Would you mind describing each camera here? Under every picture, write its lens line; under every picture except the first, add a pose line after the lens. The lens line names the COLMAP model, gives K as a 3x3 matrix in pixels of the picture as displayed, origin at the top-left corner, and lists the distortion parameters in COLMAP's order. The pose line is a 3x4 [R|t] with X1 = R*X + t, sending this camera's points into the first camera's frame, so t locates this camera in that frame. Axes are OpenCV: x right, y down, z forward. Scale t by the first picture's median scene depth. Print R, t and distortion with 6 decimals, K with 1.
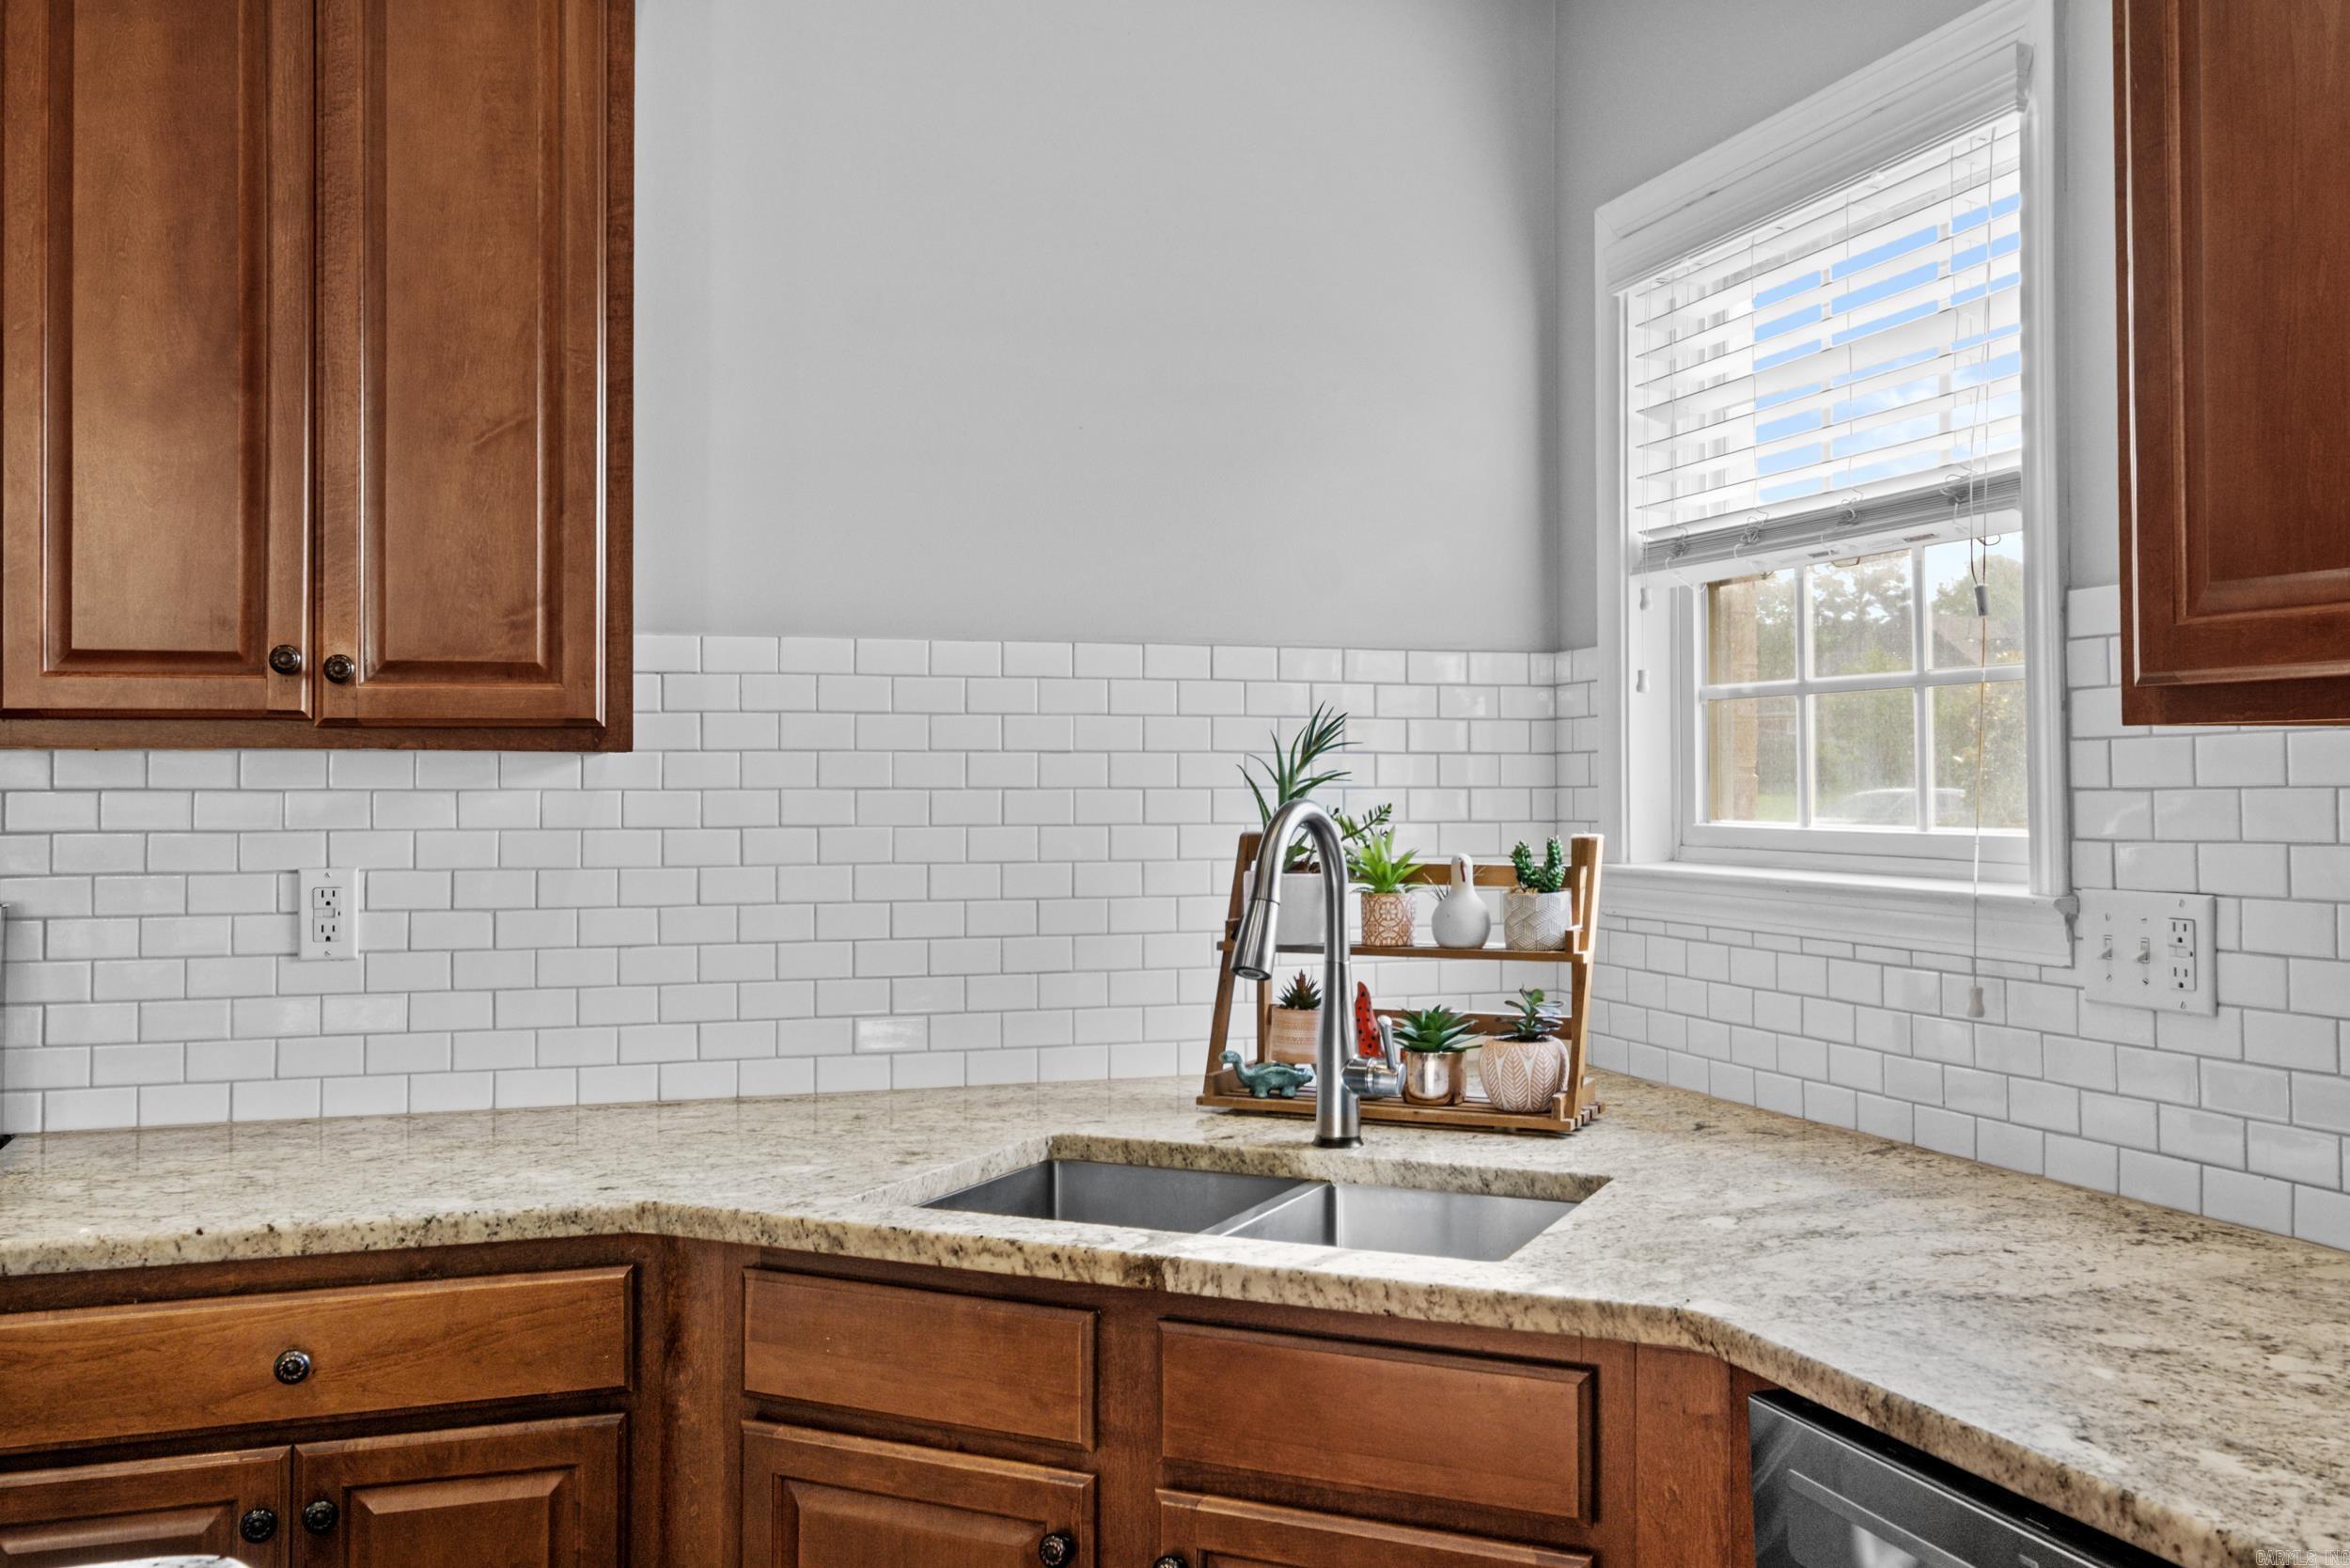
lens RADIAL K [[2093.1, 0, 1178.8], [0, 2093.1, 775.9], [0, 0, 1]] dist [-0.005887, 0.004207]
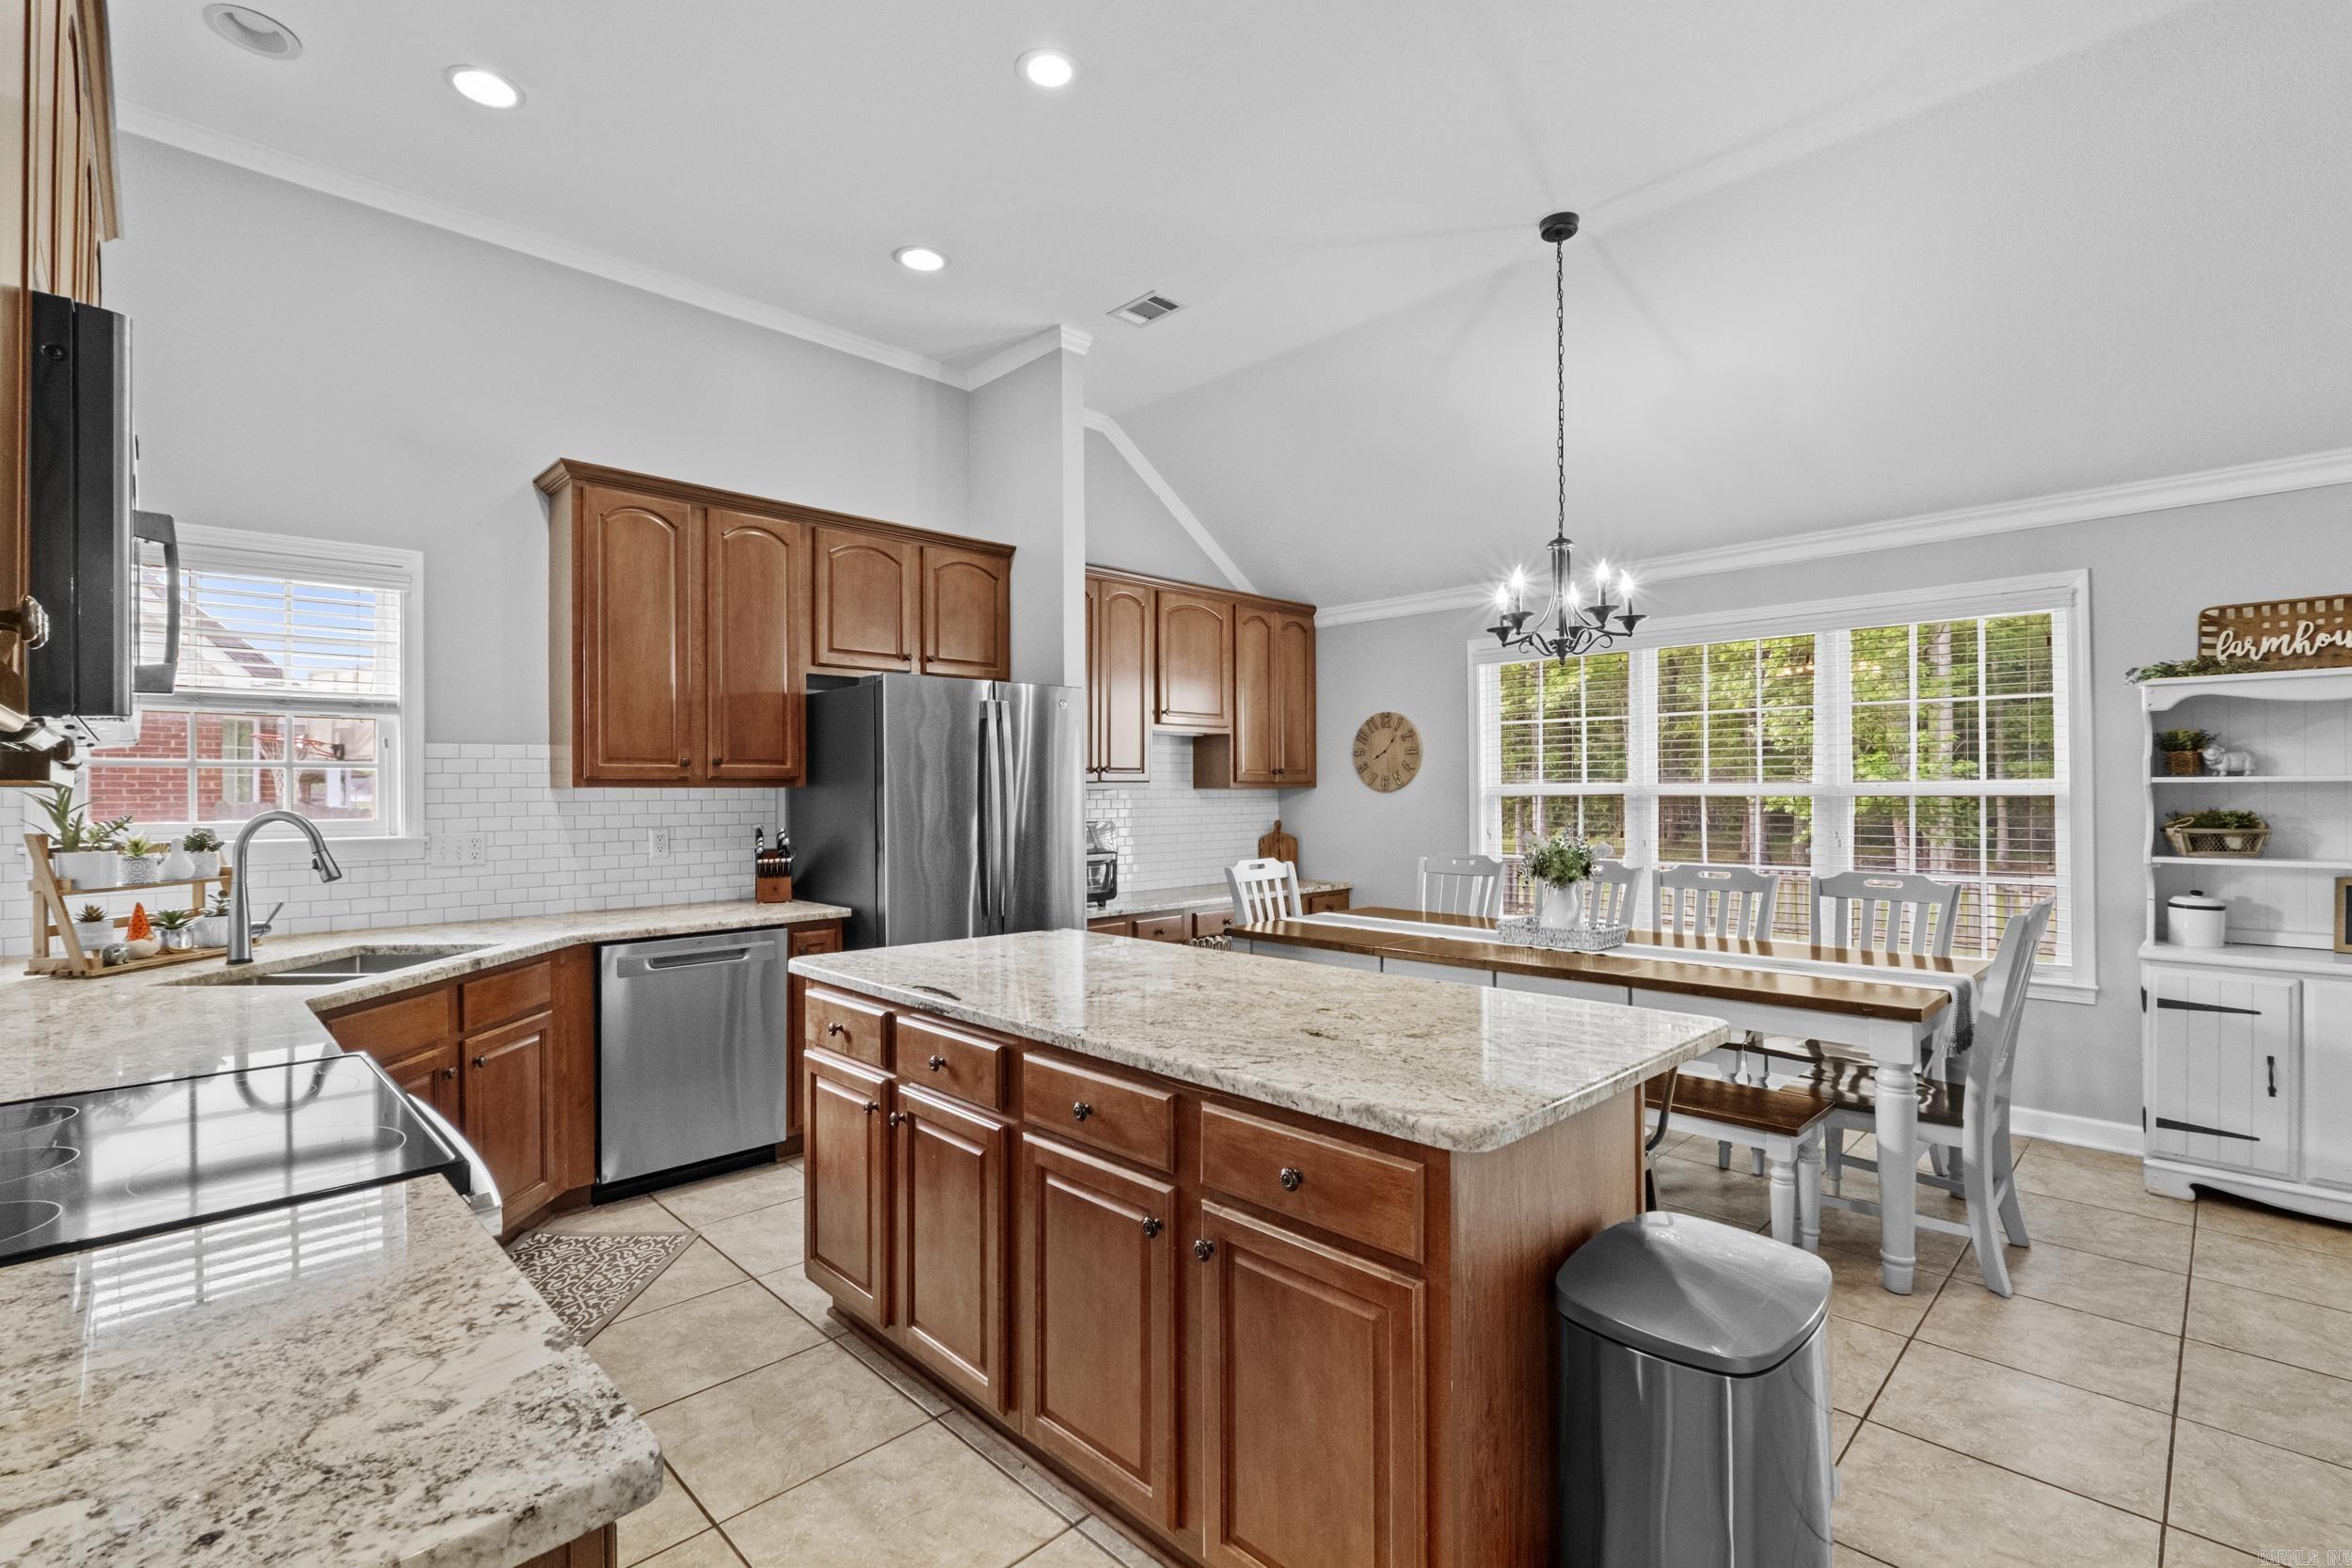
lens RADIAL K [[1025.7, 0, 1169.9], [0, 1025.7, 799.8], [0, 0, 1]] dist [-0.012456, 0.001343]
pose [[-0.427580, -0.001295, 0.903977, -1.278032], [0.003775, 0.999988, 0.003218, -0.000154], [-0.903970, 0.004788, -0.427570, 0.524873]]
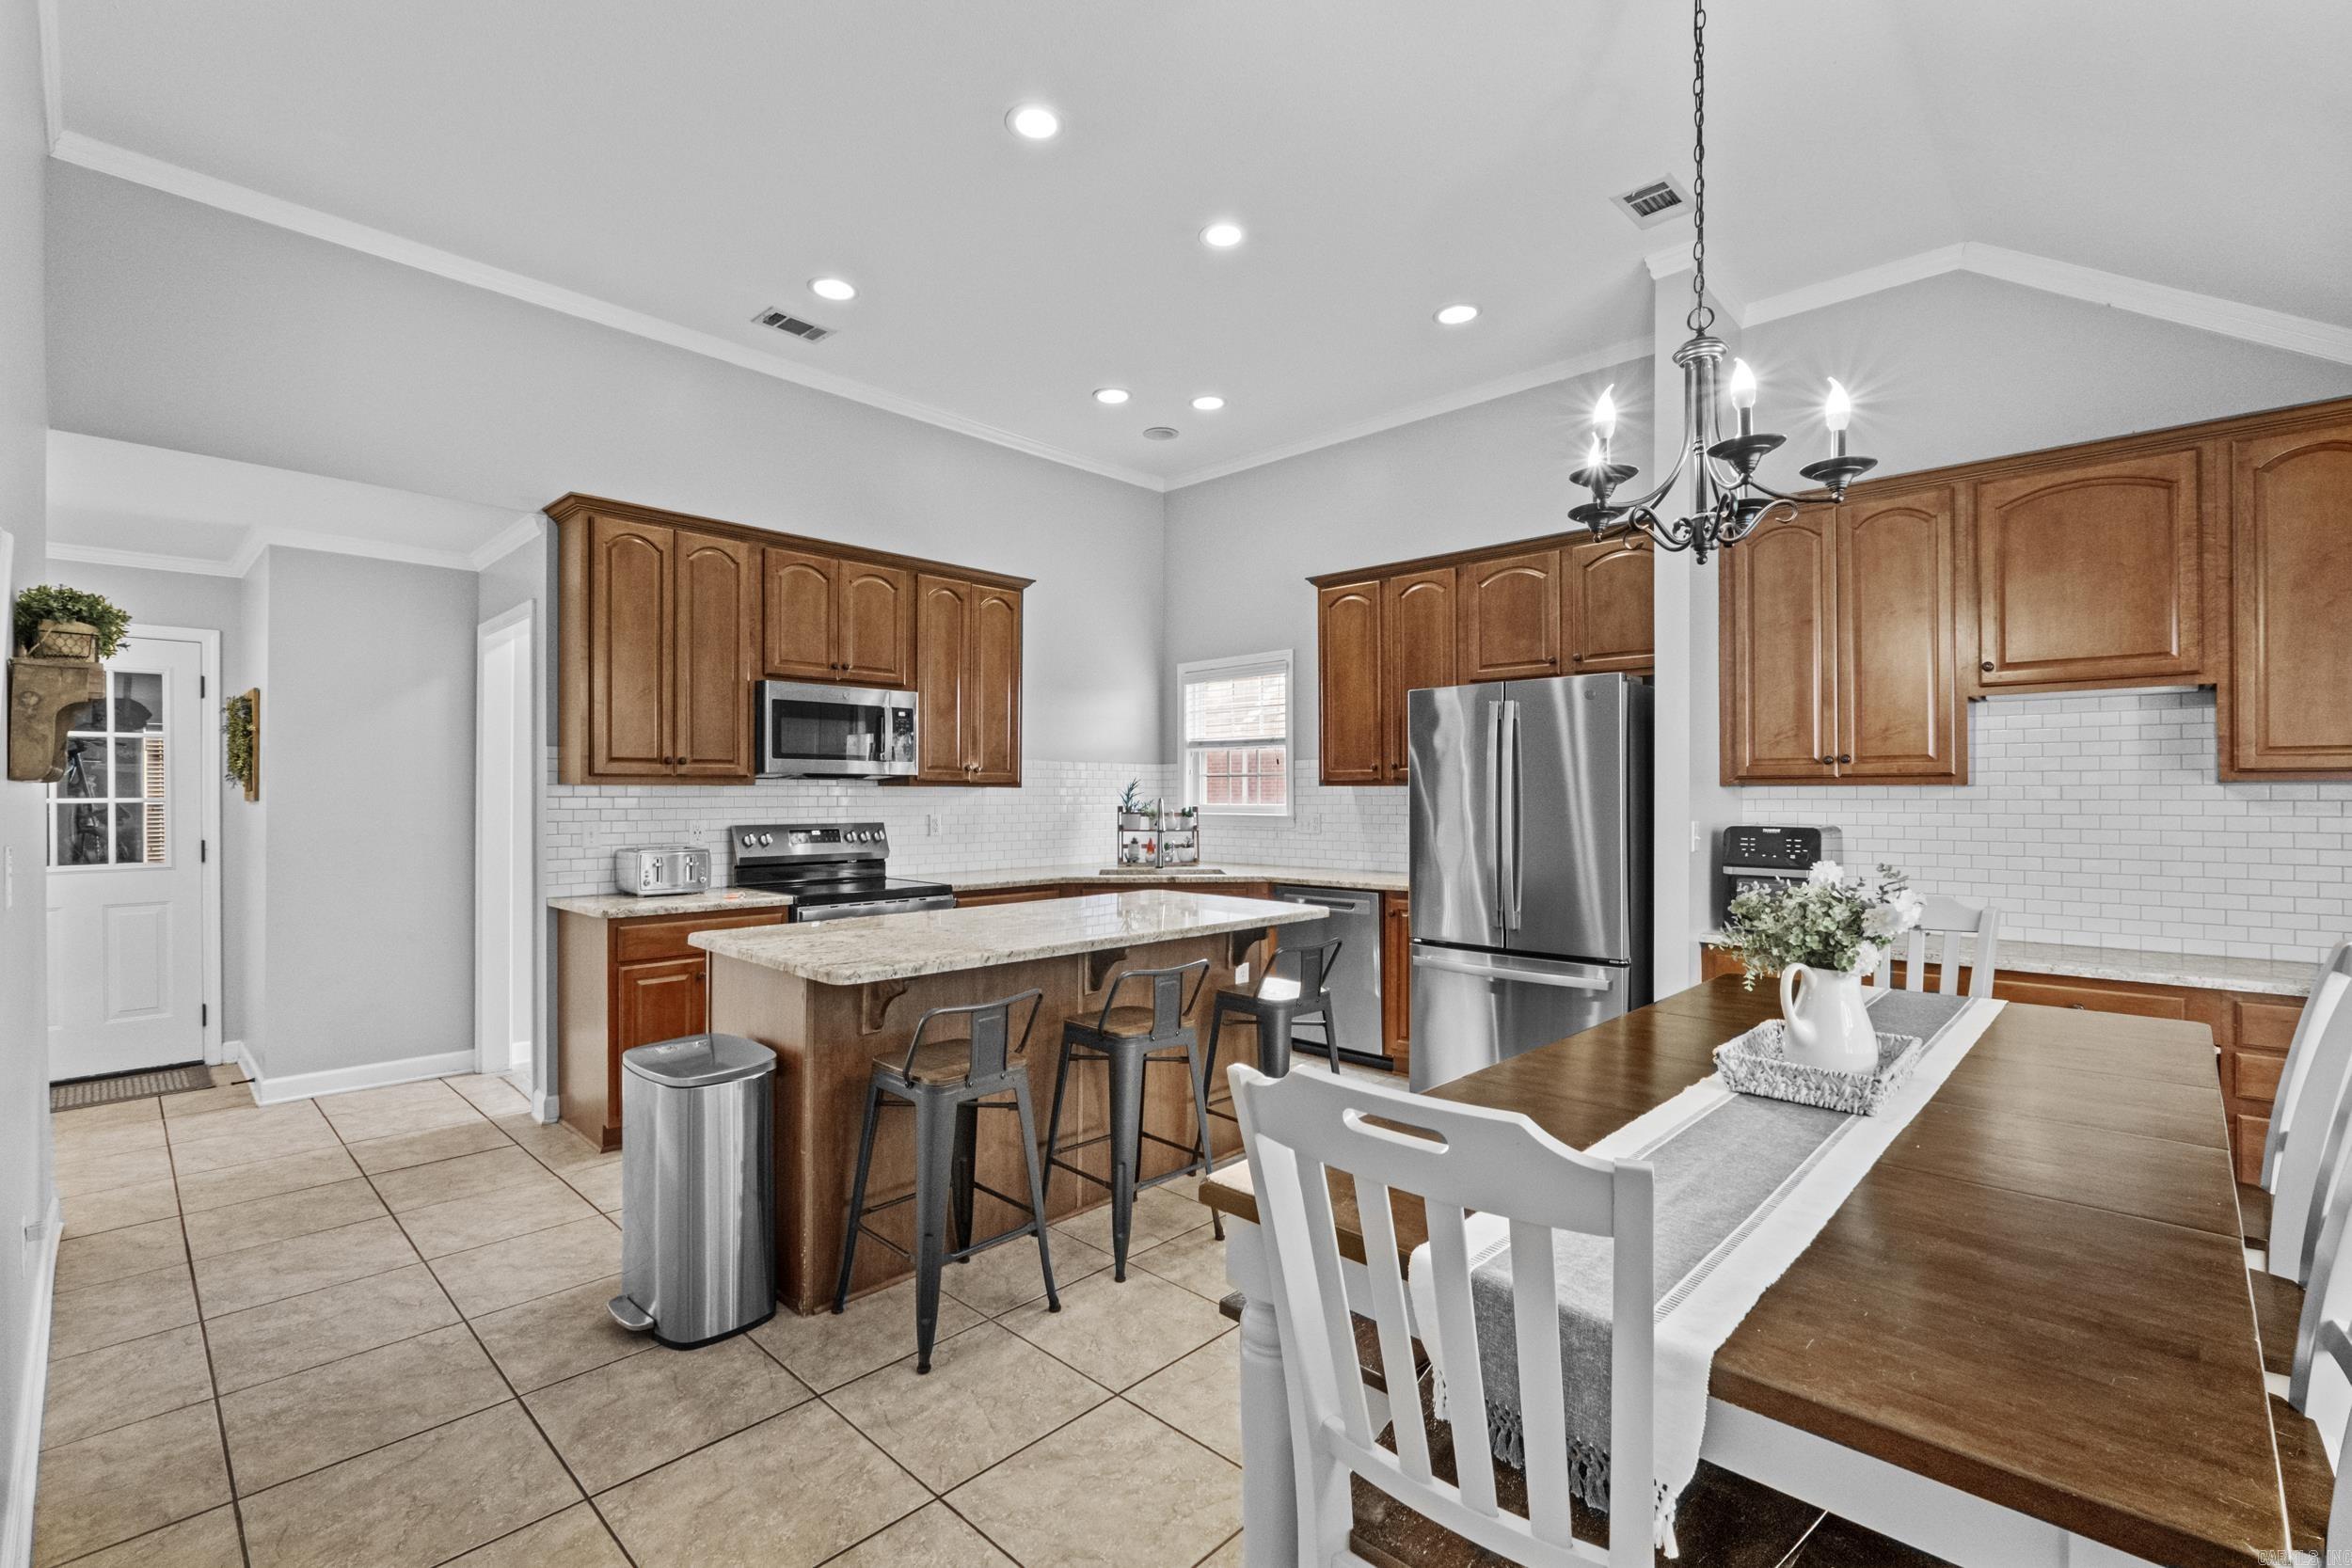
lens RADIAL K [[1025.7, 0, 1185.8], [0, 1025.7, 795.3], [0, 0, 1]] dist [-0.012456, 0.001343]
pose [[0.880595, 0.001115, 0.473868, -0.951138], [-0.002770, 0.999992, 0.002793, -0.001948], [-0.473862, -0.003772, 0.880591, -1.077532]]
